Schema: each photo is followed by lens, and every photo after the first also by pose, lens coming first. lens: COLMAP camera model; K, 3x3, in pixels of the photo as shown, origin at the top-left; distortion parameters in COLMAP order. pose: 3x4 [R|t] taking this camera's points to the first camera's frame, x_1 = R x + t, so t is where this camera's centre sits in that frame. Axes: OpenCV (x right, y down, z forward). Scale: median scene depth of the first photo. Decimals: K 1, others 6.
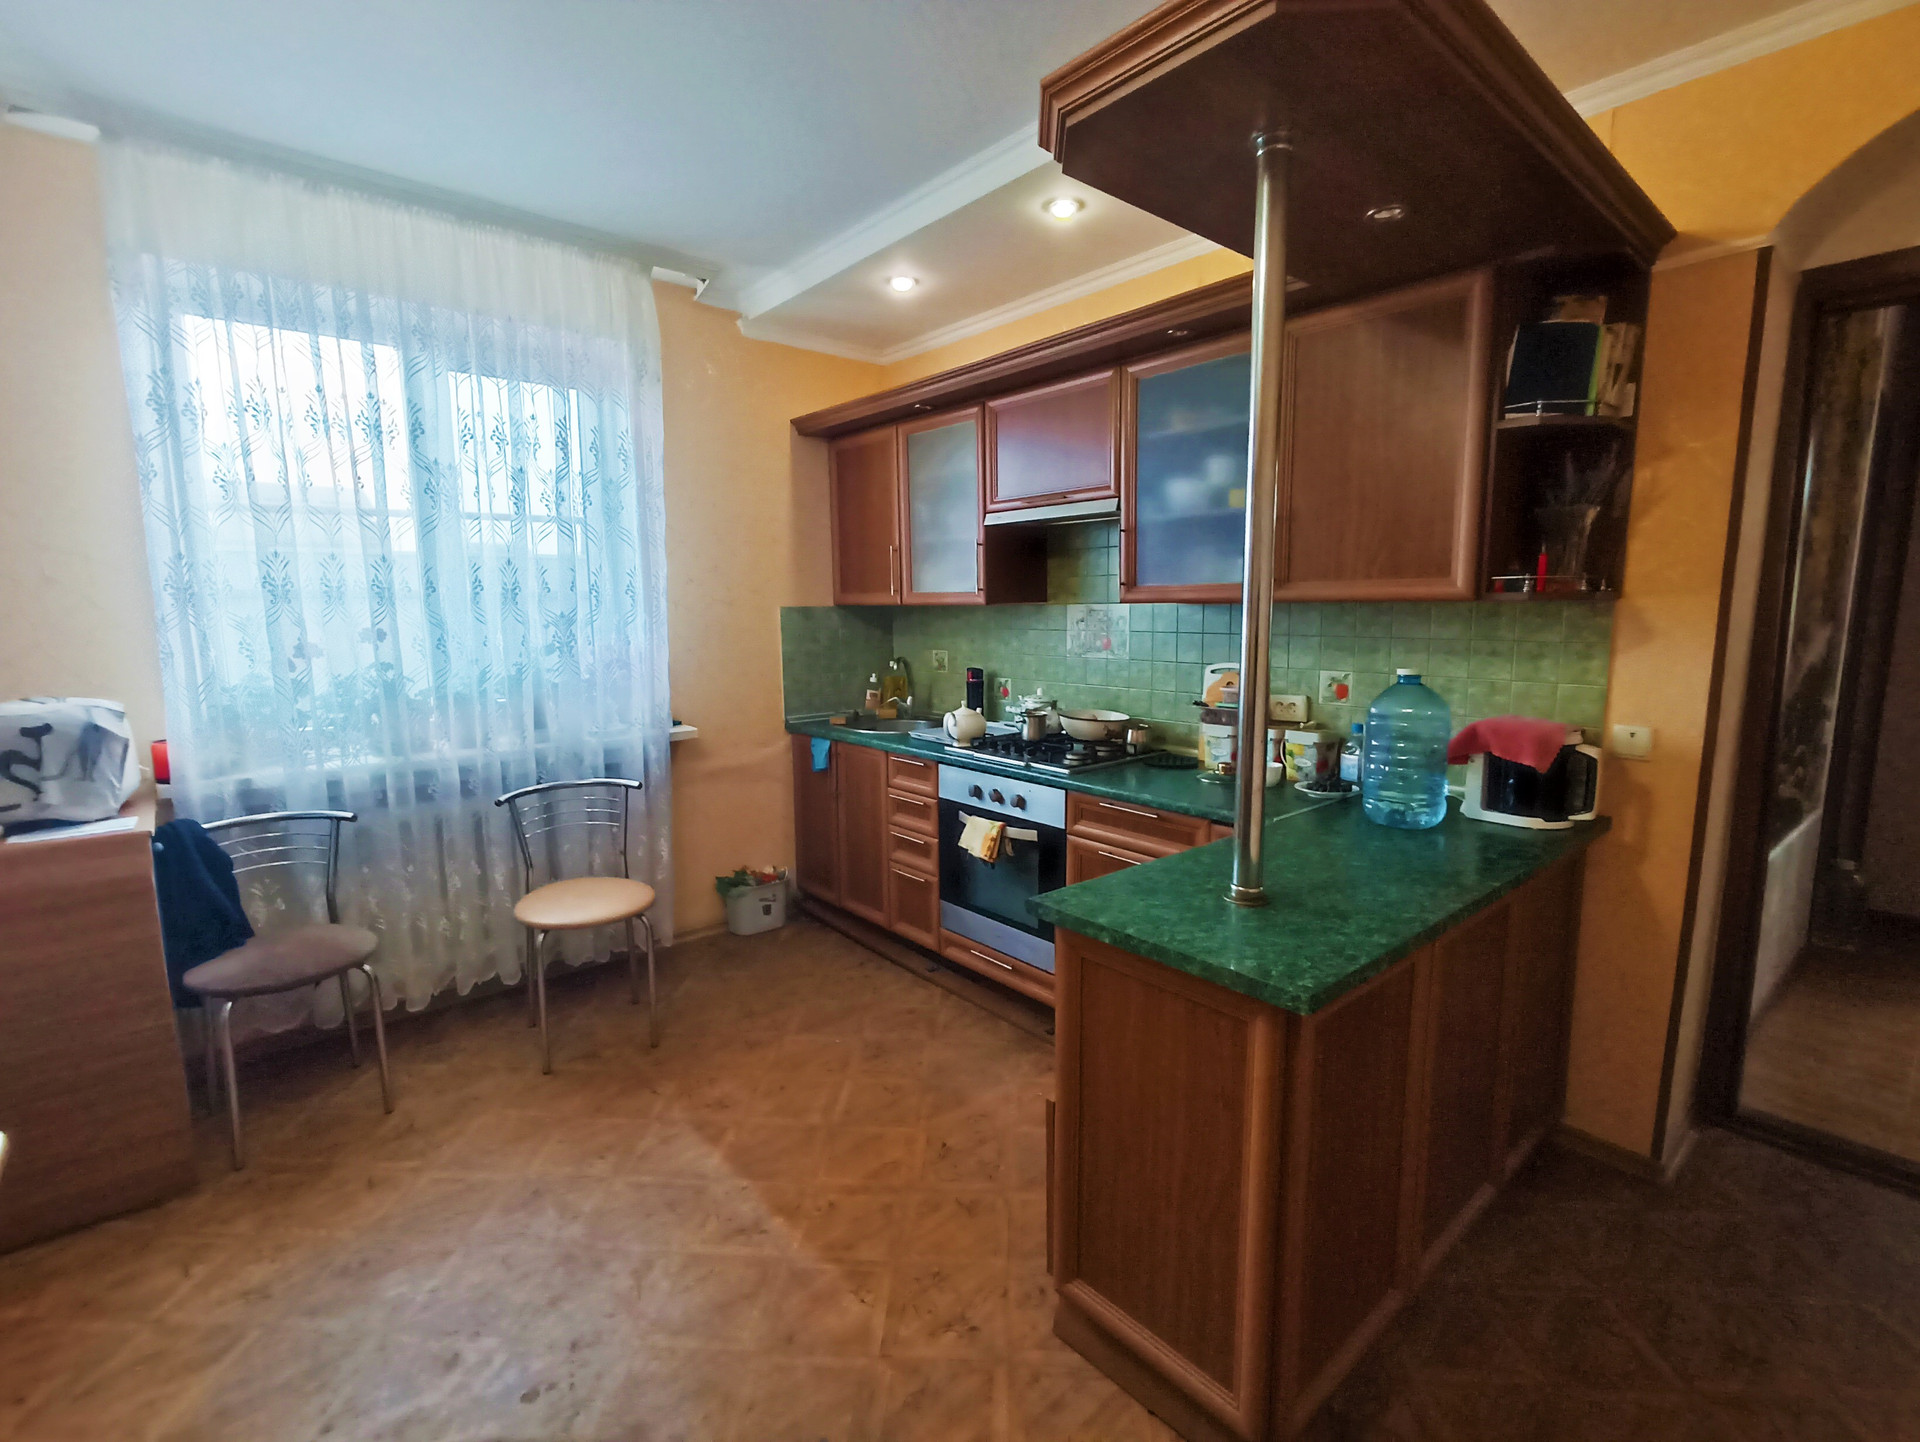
lens RADIAL K [[883.6, 0, 960.0], [0, 883.6, 721.0], [0, 0, 1]] dist [-0.002419, -0.000507]
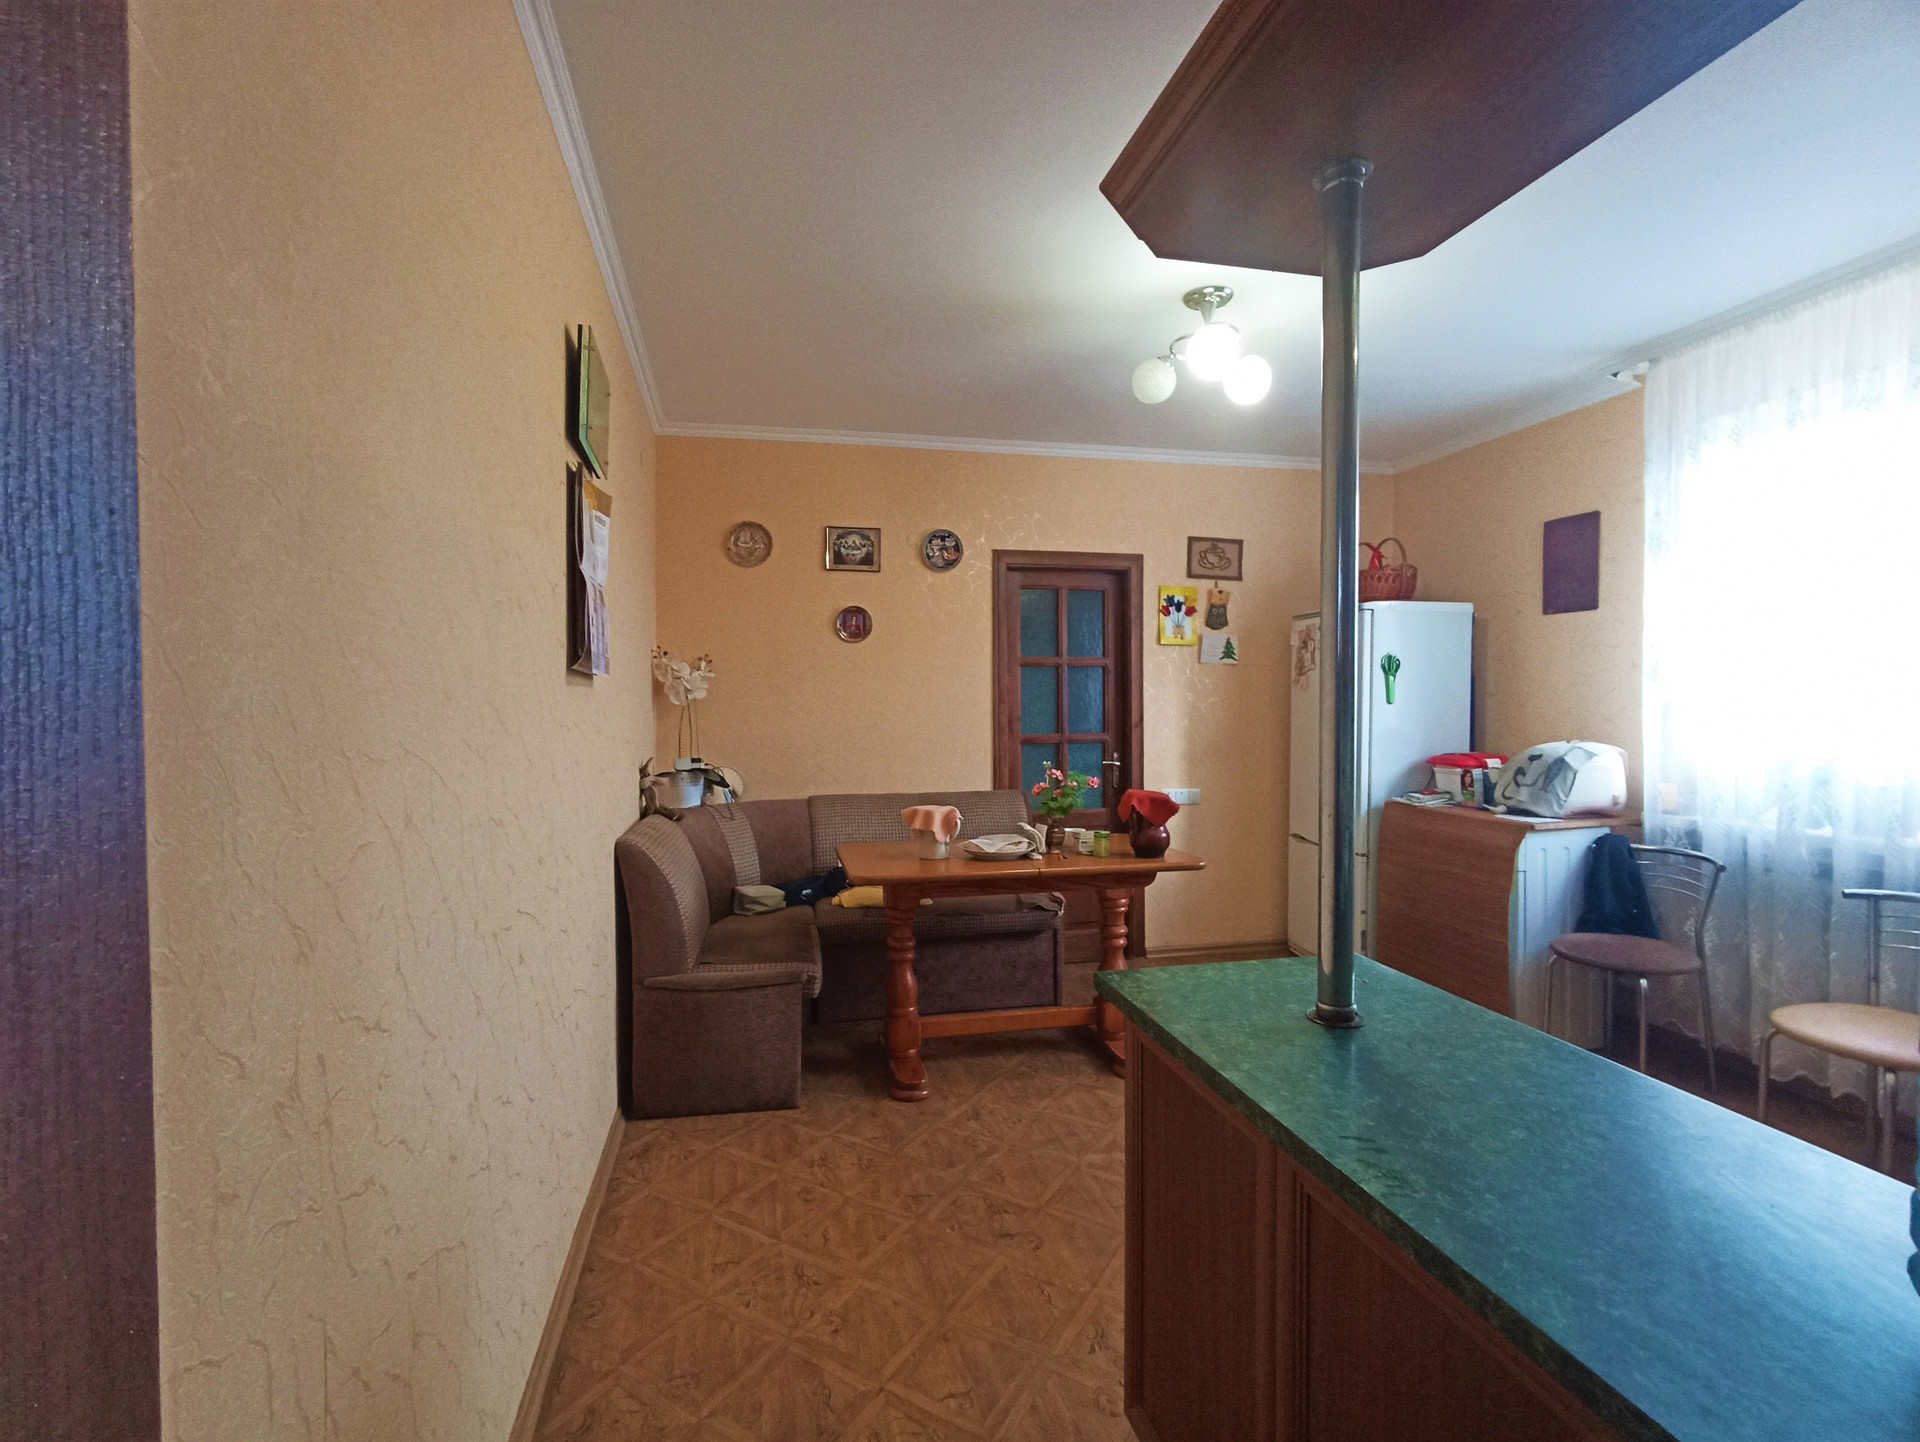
lens RADIAL K [[876.0, 0, 951.9], [0, 876.0, 722.3], [0, 0, 1]] dist [-0.001107, 0.000030]
pose [[-0.467764, 0.033617, -0.883214, 0.690846], [-0.108762, 0.989493, 0.095264, -0.068820], [0.877136, 0.140621, -0.459192, 0.571372]]
